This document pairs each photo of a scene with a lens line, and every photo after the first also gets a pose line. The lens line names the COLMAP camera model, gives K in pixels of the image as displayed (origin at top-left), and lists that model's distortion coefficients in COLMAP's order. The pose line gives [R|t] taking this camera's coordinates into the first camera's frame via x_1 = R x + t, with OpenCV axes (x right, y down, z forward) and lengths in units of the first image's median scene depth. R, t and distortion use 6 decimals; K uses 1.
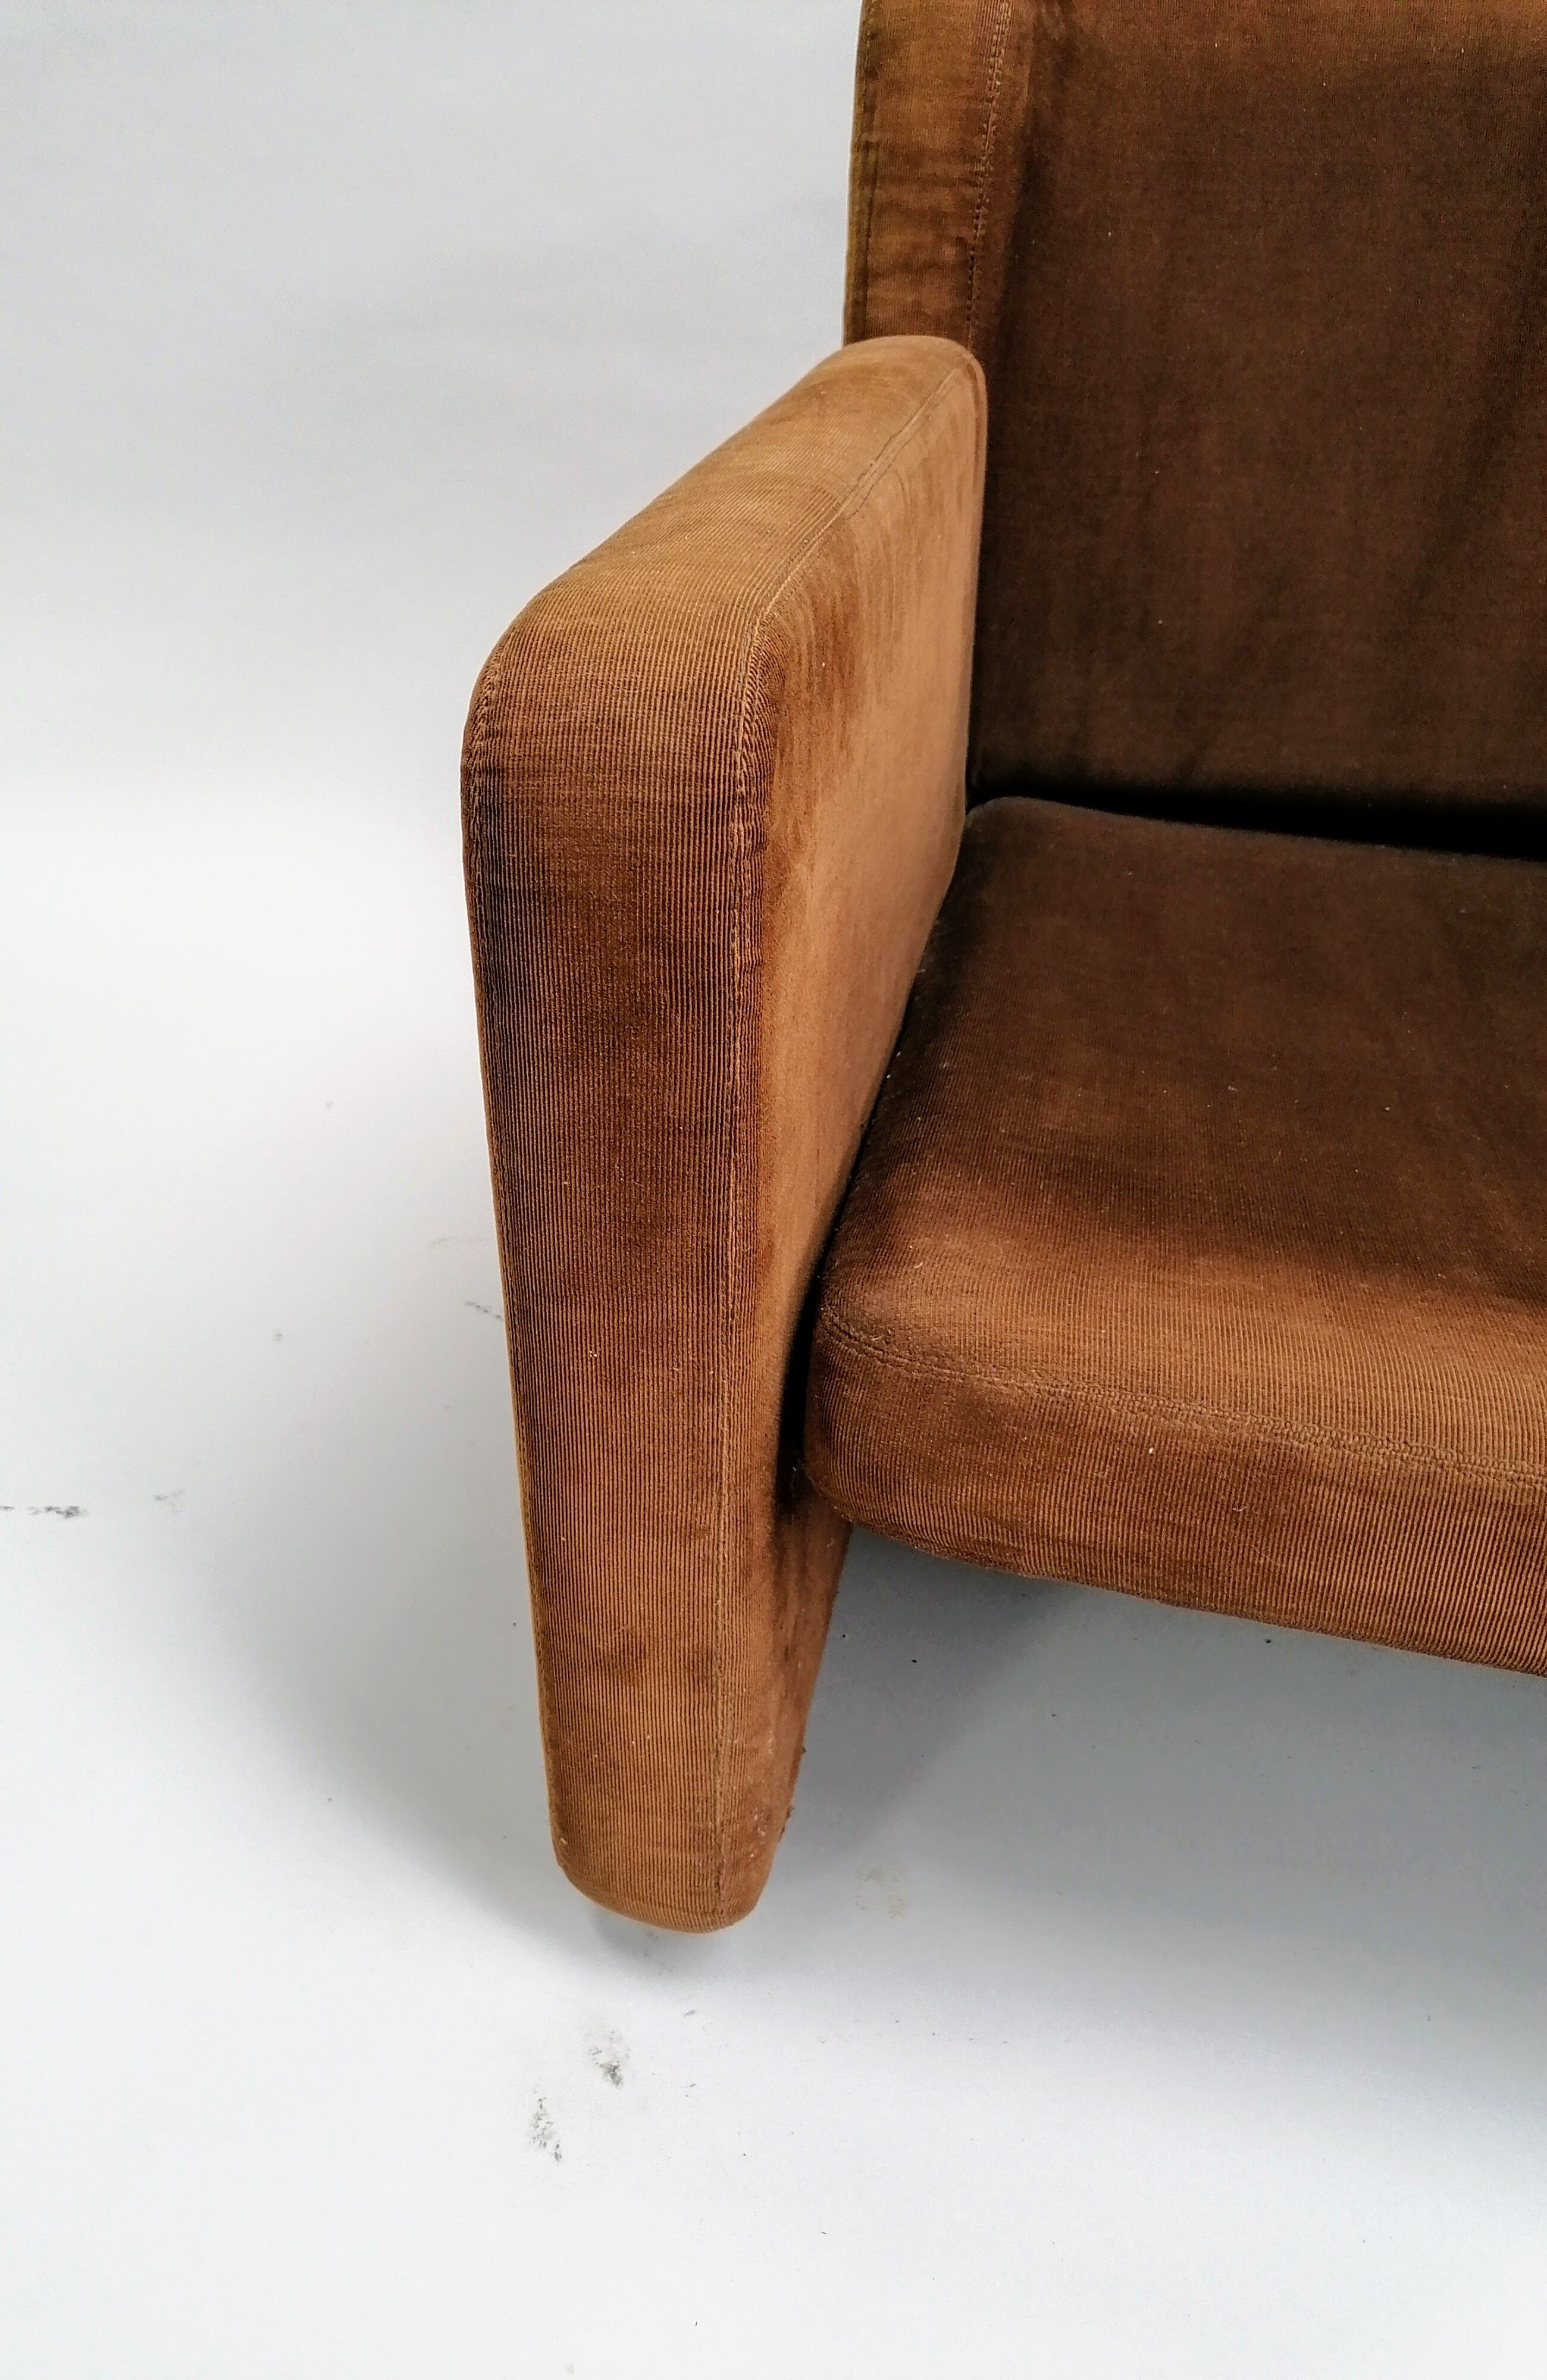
lens RADIAL K [[1816.7, 0, 651.6], [0, 1816.7, 1178.3], [0, 0, 1]] dist [0.025100, -0.002700]
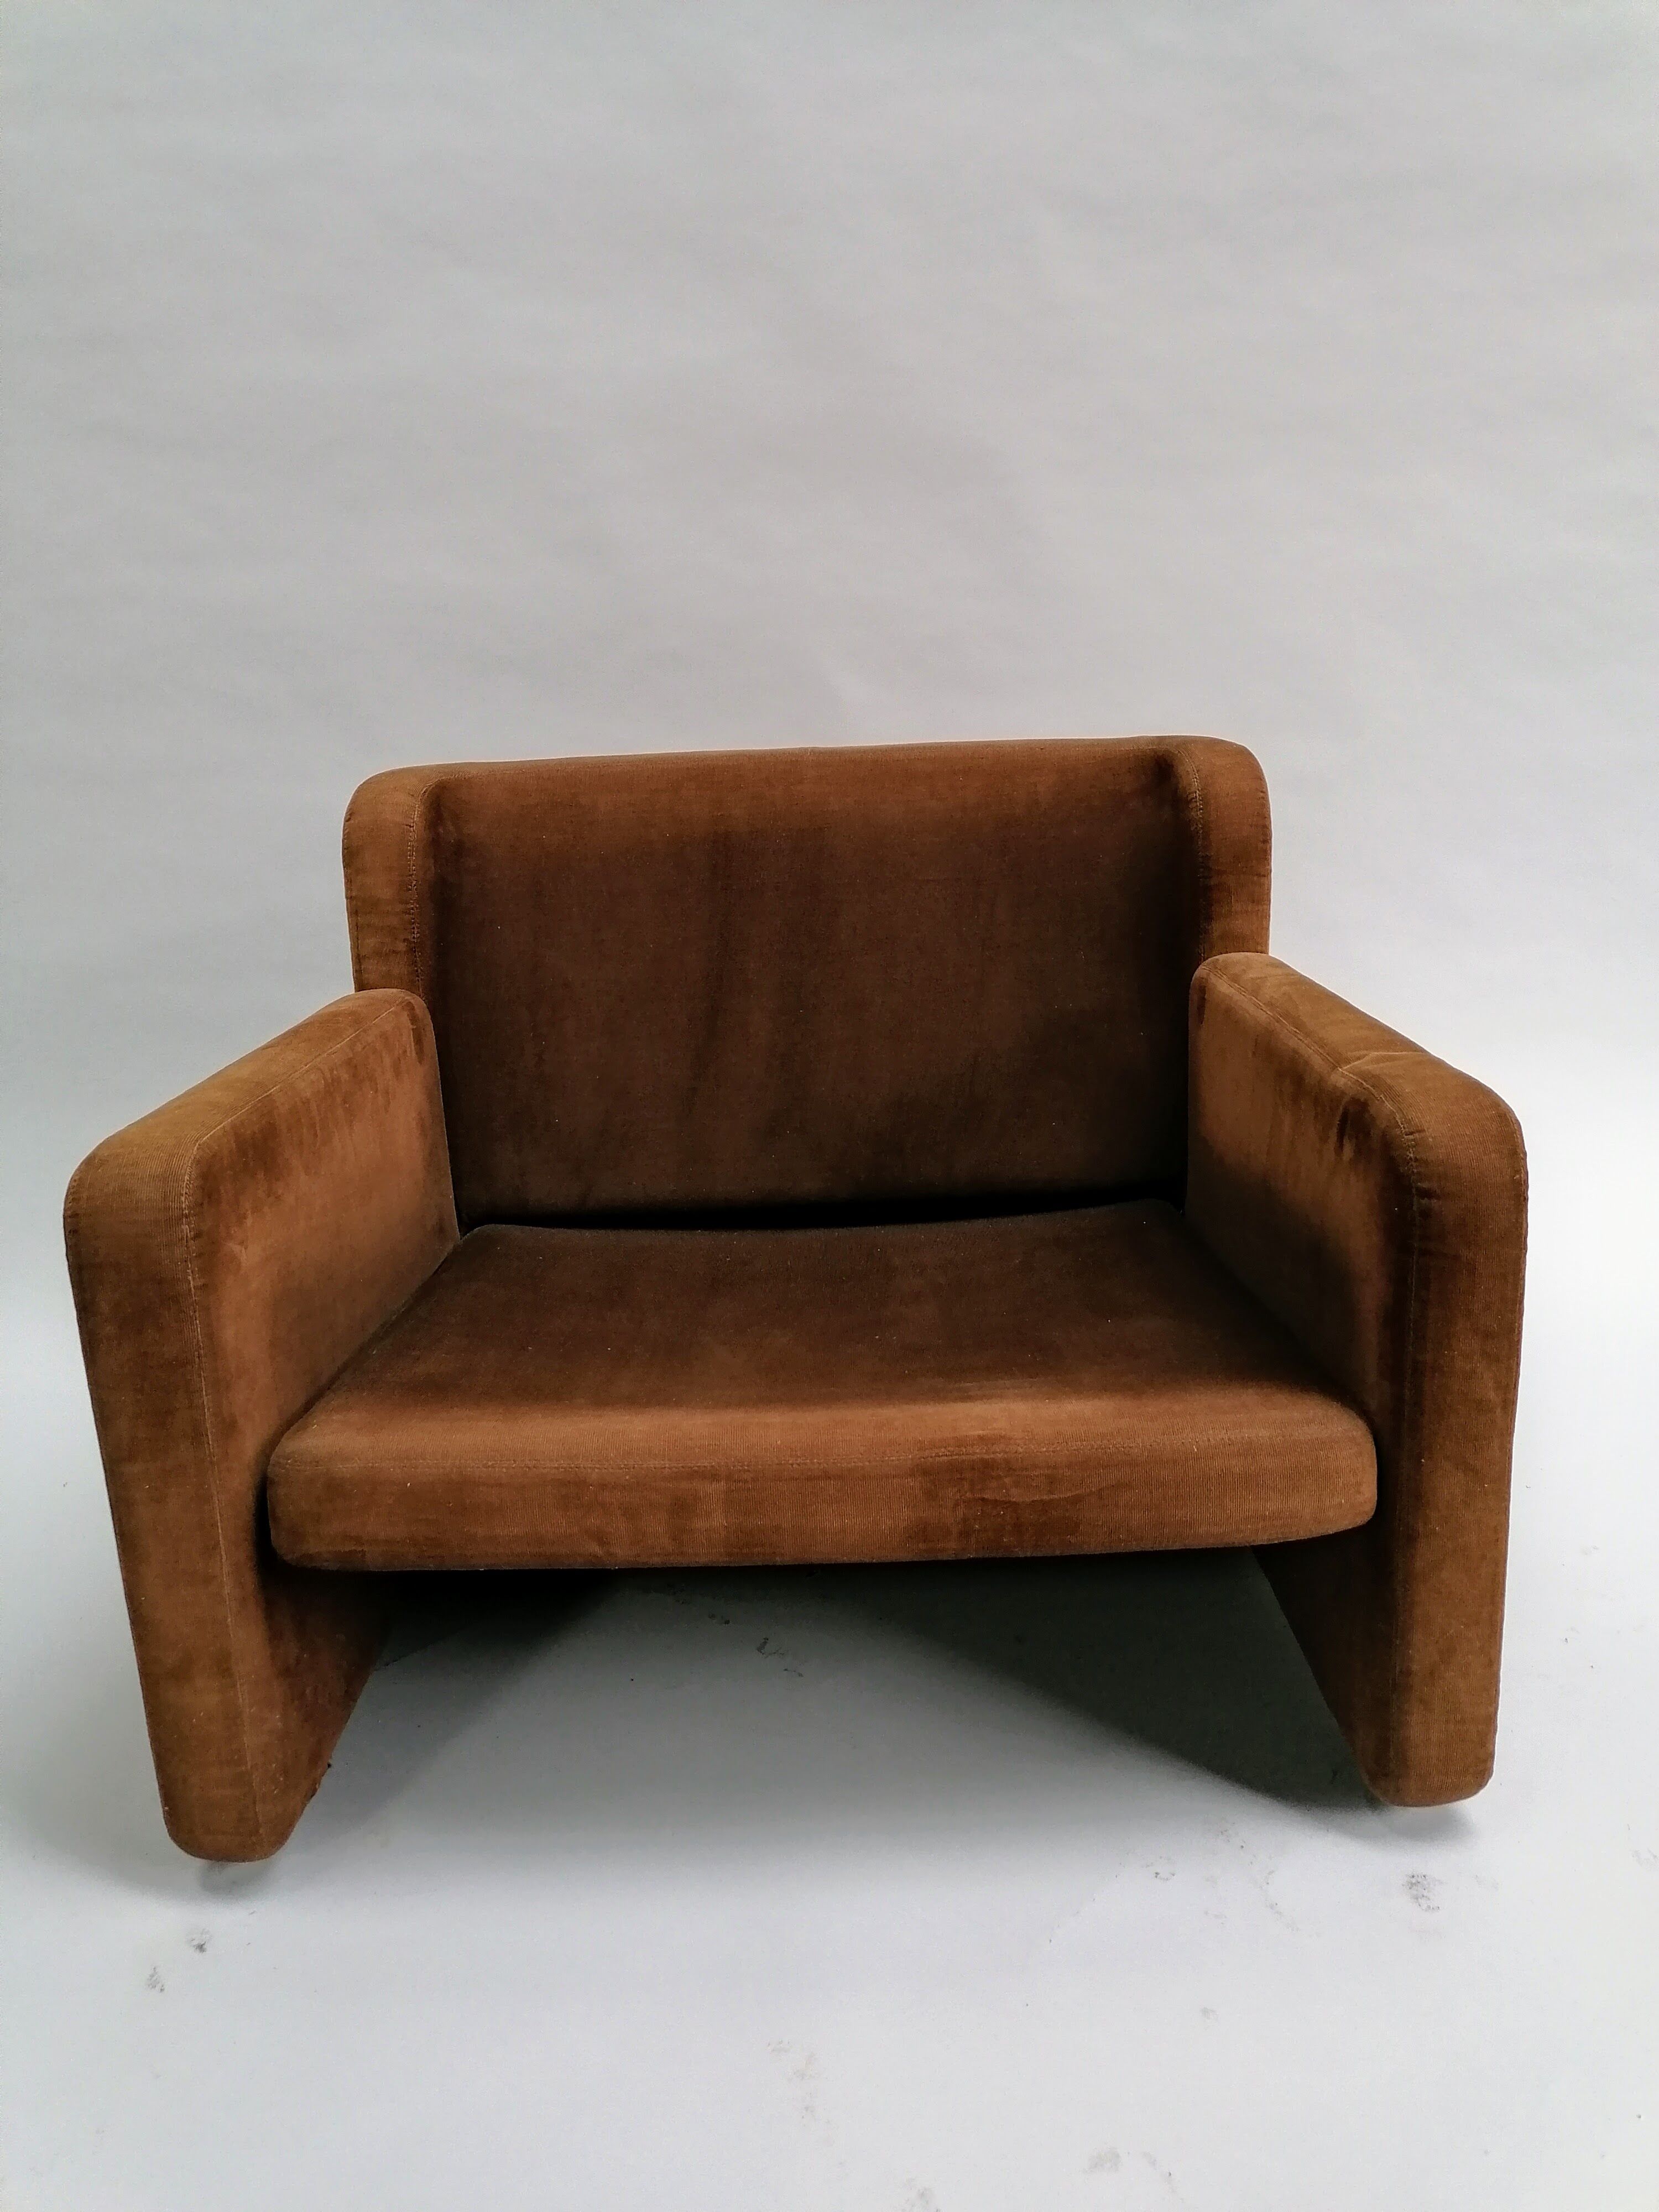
lens RADIAL K [[1674.3, 0, 829.7], [0, 1674.3, 1092.2], [0, 0, 1]] dist [0.045536, -0.039116]
pose [[0.972704, -0.081681, 0.217200, 0.204292], [0.145023, 0.944672, -0.294214, 0.207910], [-0.181151, 0.317682, 0.930732, -0.638442]]
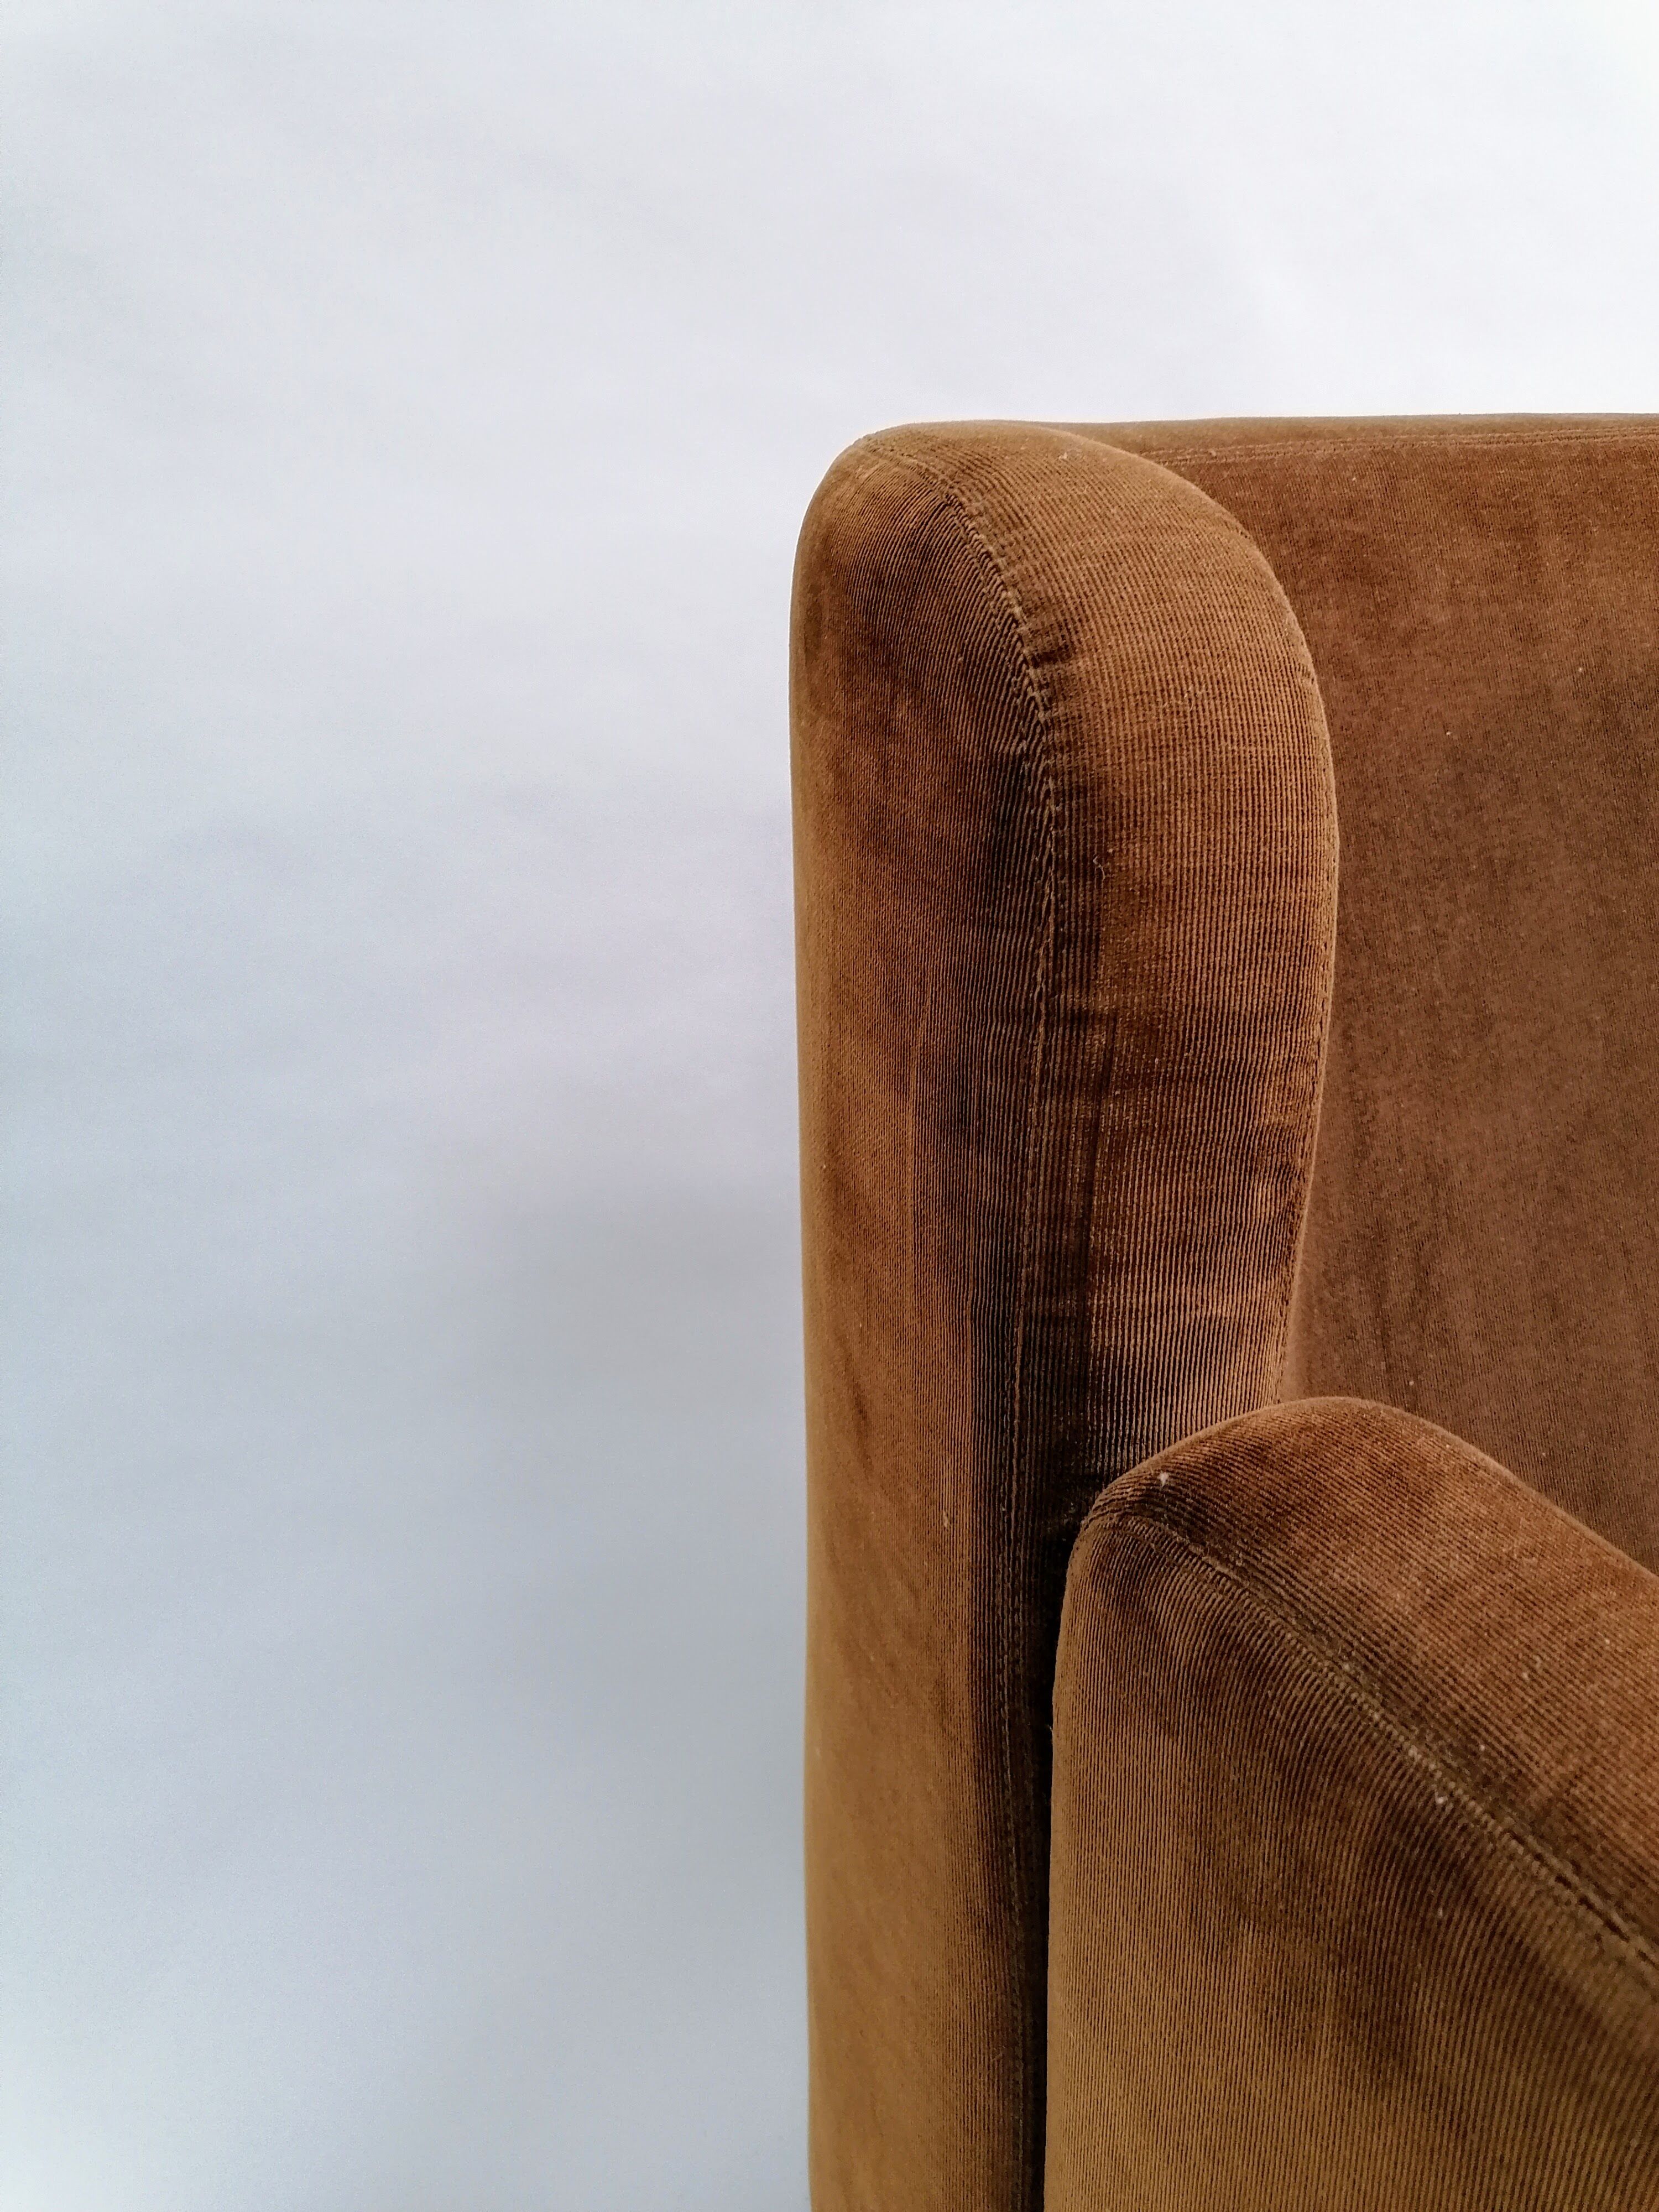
lens RADIAL K [[1674.3, 0, 829.7], [0, 1674.3, 1092.2], [0, 0, 1]] dist [0.045536, -0.039116]
pose [[0.779131, -0.226244, 0.584610, -0.149853], [0.325581, 0.942995, -0.068974, -0.536337], [-0.535680, 0.244077, 0.808377, 0.723168]]
